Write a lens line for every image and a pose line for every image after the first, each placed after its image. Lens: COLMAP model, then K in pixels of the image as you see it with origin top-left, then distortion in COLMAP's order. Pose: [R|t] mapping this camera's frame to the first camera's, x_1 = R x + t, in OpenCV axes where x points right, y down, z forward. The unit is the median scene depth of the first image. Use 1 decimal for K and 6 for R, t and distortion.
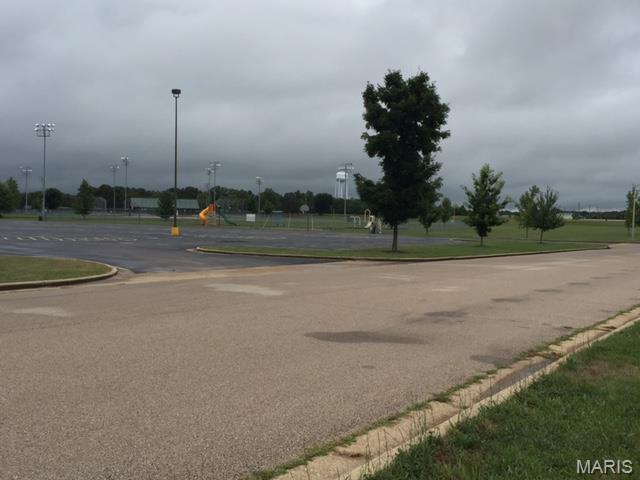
lens RADIAL K [[716.4, 0, 320.0], [0, 716.4, 240.0], [0, 0, 1]] dist [-0.005034, -0.002562]
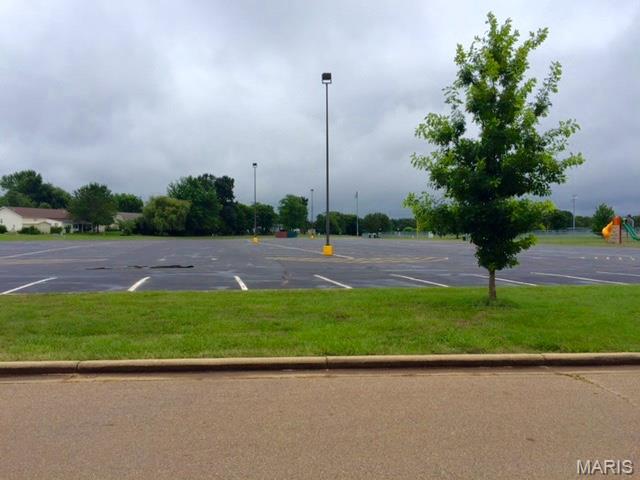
lens RADIAL K [[547.6, 0, 318.9], [0, 547.6, 241.5], [0, 0, 1]] dist [0.090798, -0.114841]
pose [[0.609805, -0.014836, -0.792412, 0.149661], [-0.006747, 0.999691, -0.023909, -0.004250], [0.792522, 0.019926, 0.609517, 0.331594]]
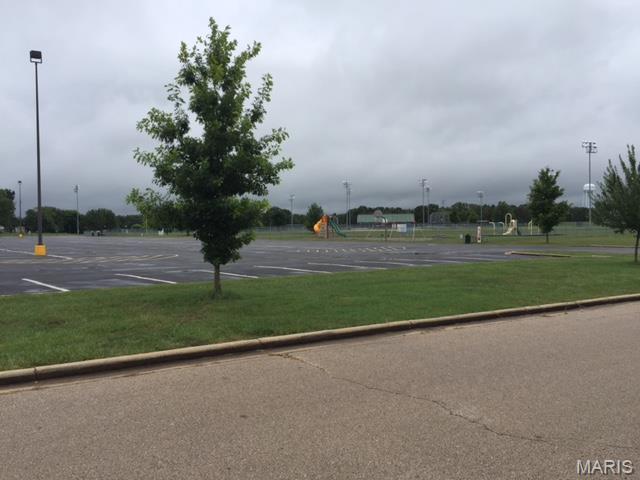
lens RADIAL K [[547.6, 0, 318.9], [0, 547.6, 241.5], [0, 0, 1]] dist [0.090798, -0.114841]
pose [[0.905637, -0.024658, -0.423337, 0.151911], [0.020194, 0.999683, -0.015028, -0.004147], [0.423574, 0.005061, 0.905848, 0.330915]]
